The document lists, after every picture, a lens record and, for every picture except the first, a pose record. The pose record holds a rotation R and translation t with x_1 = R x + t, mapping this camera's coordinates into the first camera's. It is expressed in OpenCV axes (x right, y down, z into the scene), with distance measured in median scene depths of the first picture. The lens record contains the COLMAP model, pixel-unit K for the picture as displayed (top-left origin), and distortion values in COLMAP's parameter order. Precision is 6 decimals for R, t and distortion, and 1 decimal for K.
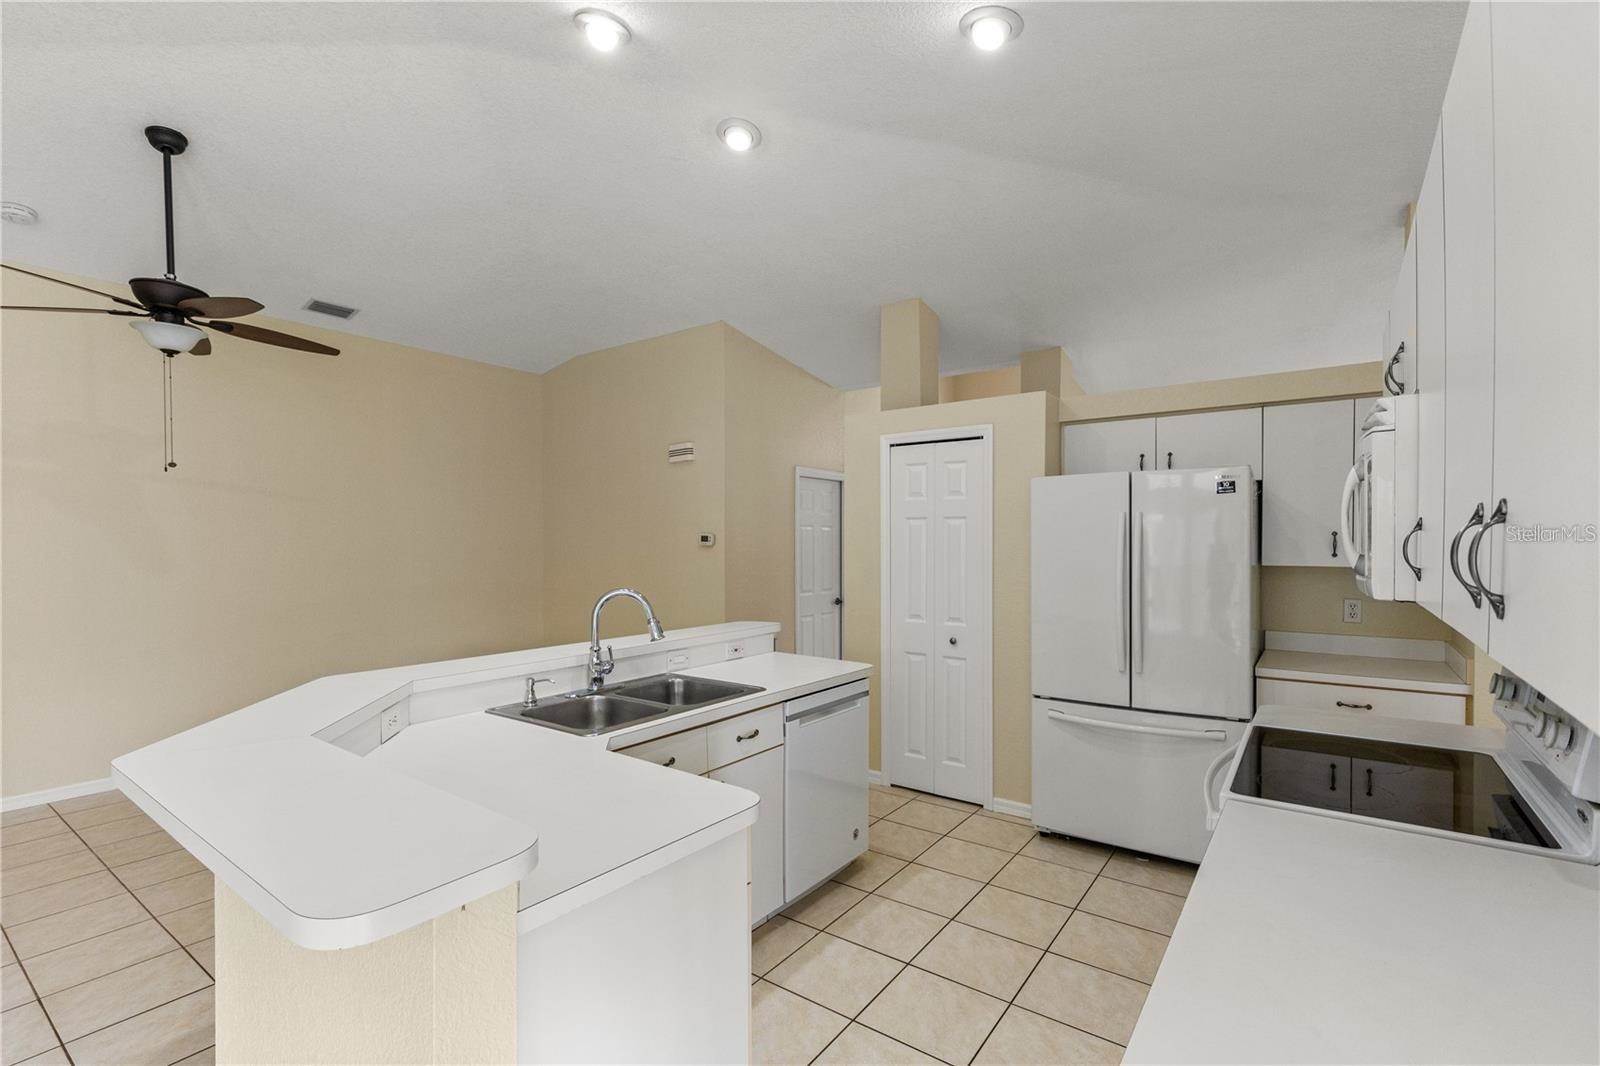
lens RADIAL K [[728.0, 0, 794.4], [0, 728.0, 553.0], [0, 0, 1]] dist [0.007274, -0.001603]
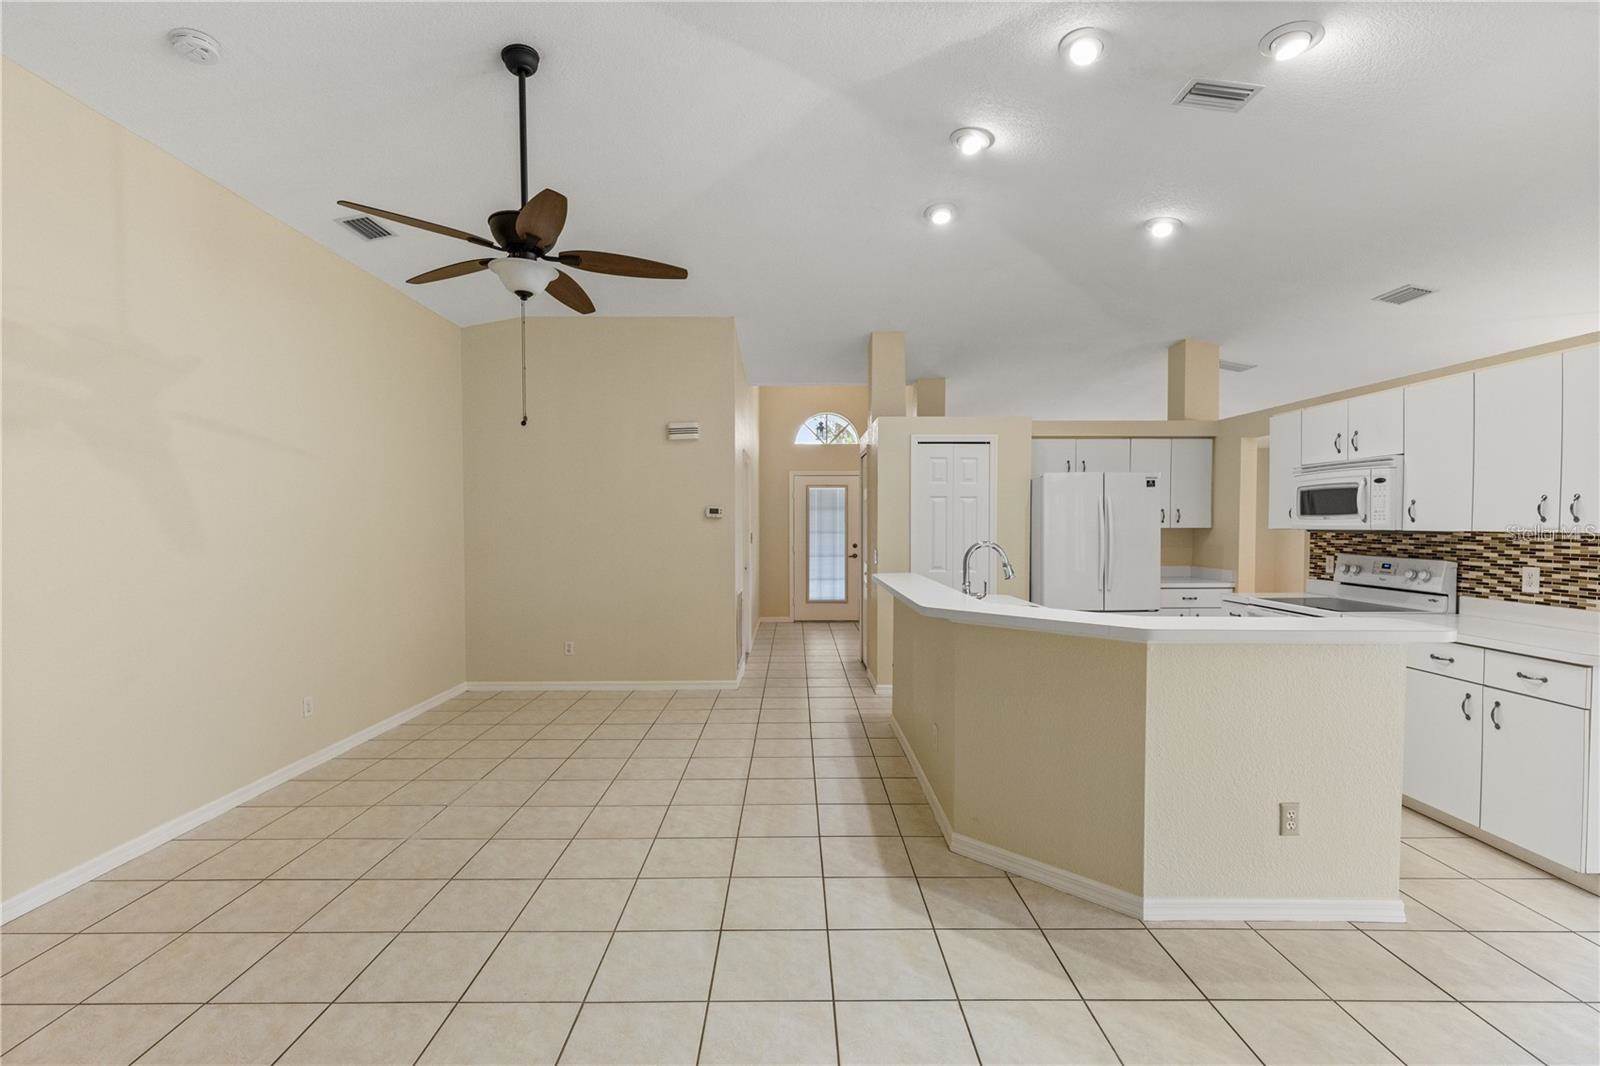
lens RADIAL K [[728.0, 0, 802.1], [0, 728.0, 542.2], [0, 0, 1]] dist [0.007274, -0.001603]
pose [[0.793283, -0.014907, 0.608670, -1.083937], [0.009524, 0.999882, 0.012075, 0.023182], [-0.608778, -0.003782, 0.793331, 0.076992]]
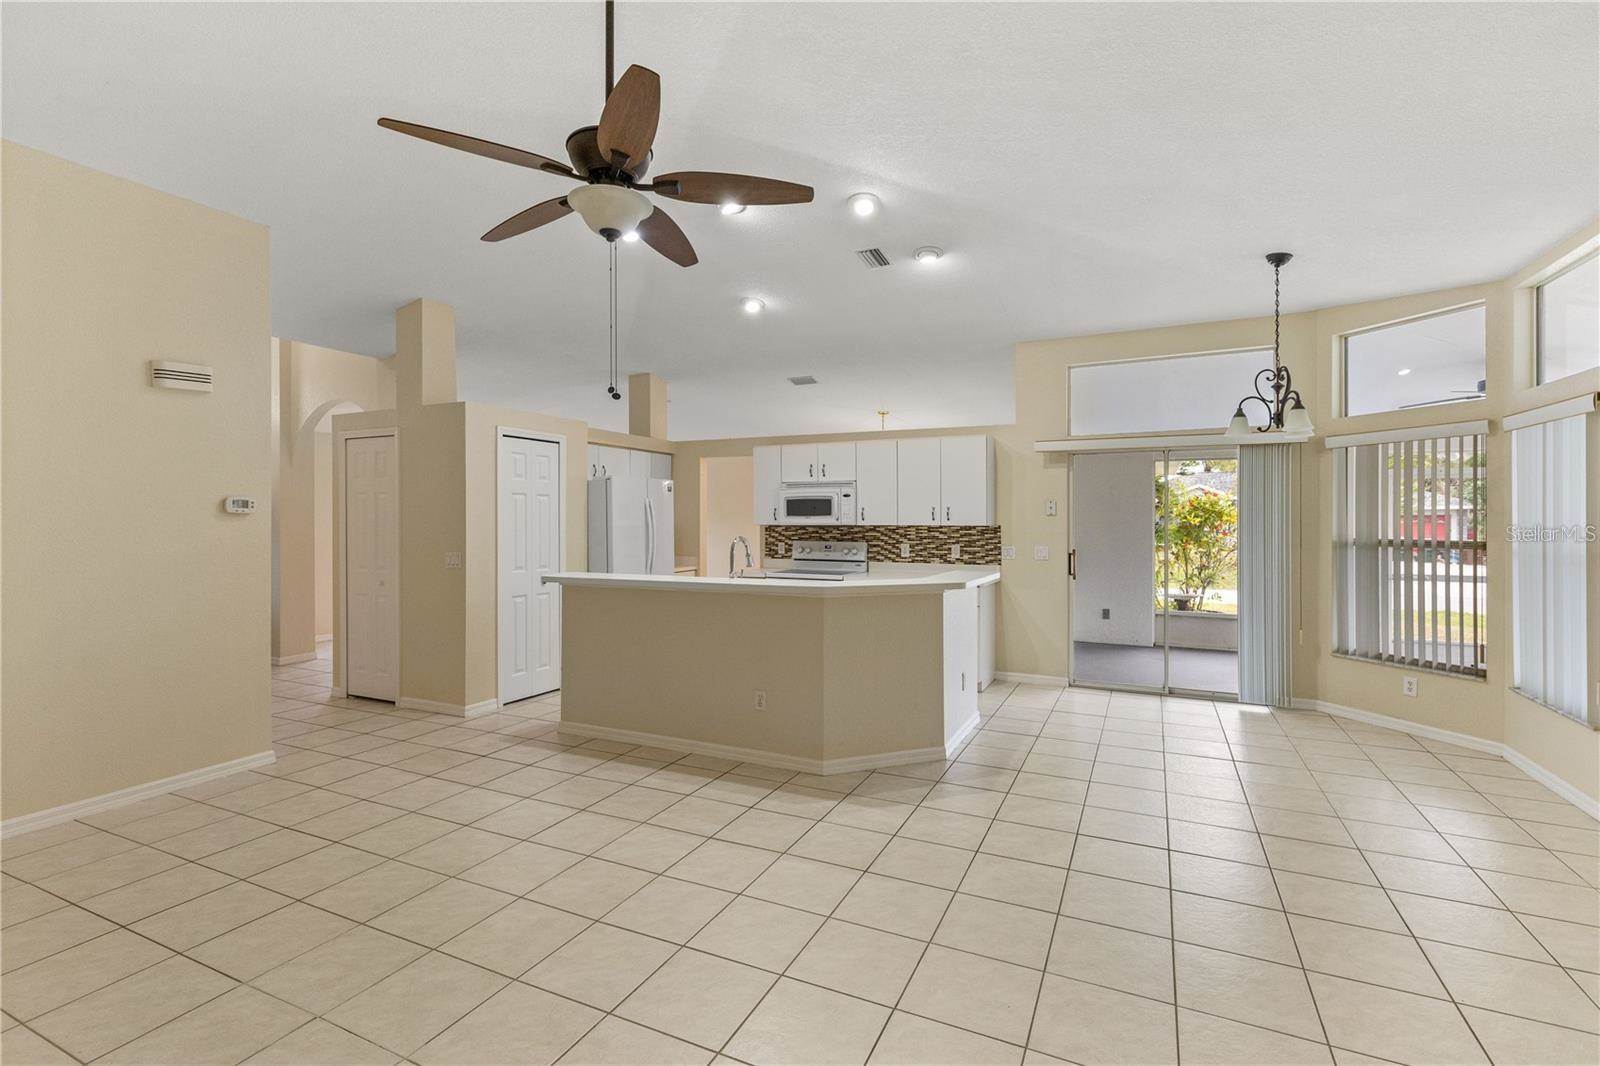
lens RADIAL K [[728.0, 0, 815.6], [0, 728.0, 517.9], [0, 0, 1]] dist [0.007274, -0.001603]
pose [[-0.213708, 0.003541, 0.976891, -1.528653], [0.017319, 0.999850, 0.000164, 0.005881], [-0.976744, 0.016954, -0.213737, 0.933175]]
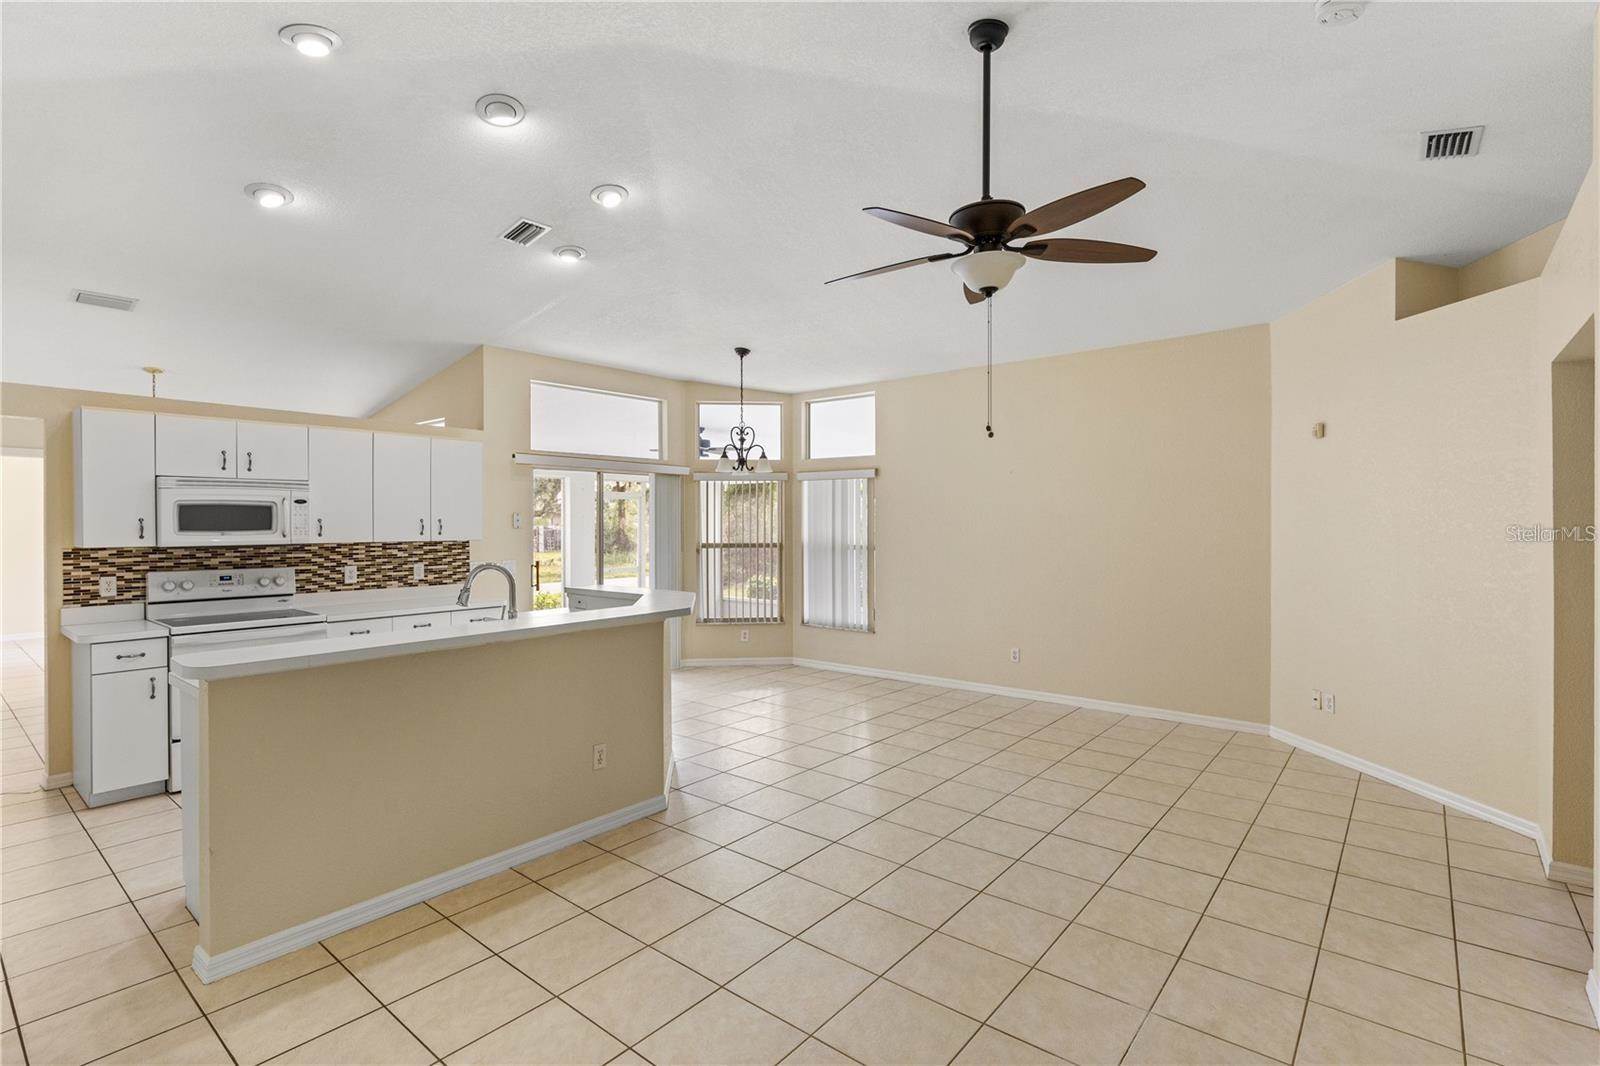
lens RADIAL K [[742.1, 0, 797.7], [0, 742.1, 524.7], [0, 0, 1]] dist [0.001635, 0.000311]
pose [[-0.998971, 0.003569, 0.045212, -0.643805], [0.004454, 0.999800, 0.019499, -0.031782], [-0.045133, 0.019680, -0.998787, 1.779648]]
